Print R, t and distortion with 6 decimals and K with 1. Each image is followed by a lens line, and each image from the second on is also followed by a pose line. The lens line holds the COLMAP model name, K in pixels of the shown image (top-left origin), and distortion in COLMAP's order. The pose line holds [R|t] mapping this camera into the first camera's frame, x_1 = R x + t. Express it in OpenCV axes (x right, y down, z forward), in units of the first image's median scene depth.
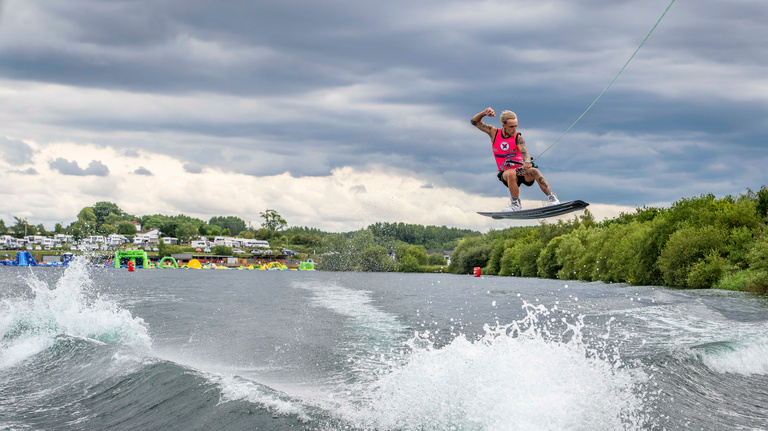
lens RADIAL K [[3982.3, 0, 384.5], [0, 3982.3, 218.9], [0, 0, 1]] dist [1.762385, 0.000000]
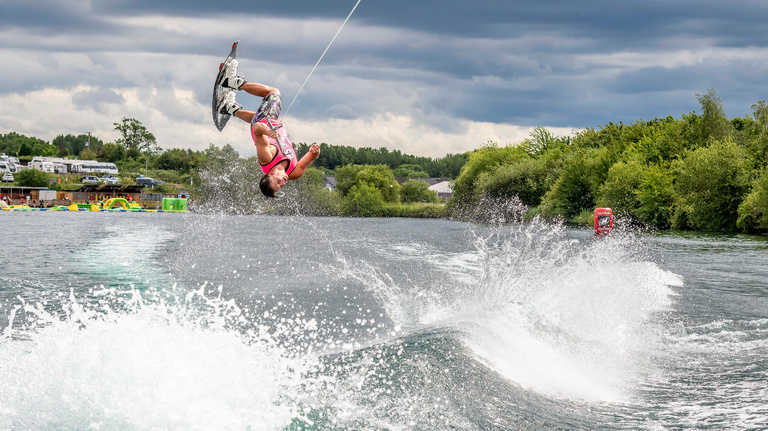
lens RADIAL K [[3982.3, 0, 384.7], [0, 3982.3, 214.5], [0, 0, 1]] dist [1.762385, 0.000000]
pose [[0.999597, -0.003822, 0.028135, -0.006448], [0.003405, 0.999884, 0.014851, 0.005173], [-0.028189, -0.014749, 0.999494, 0.455883]]
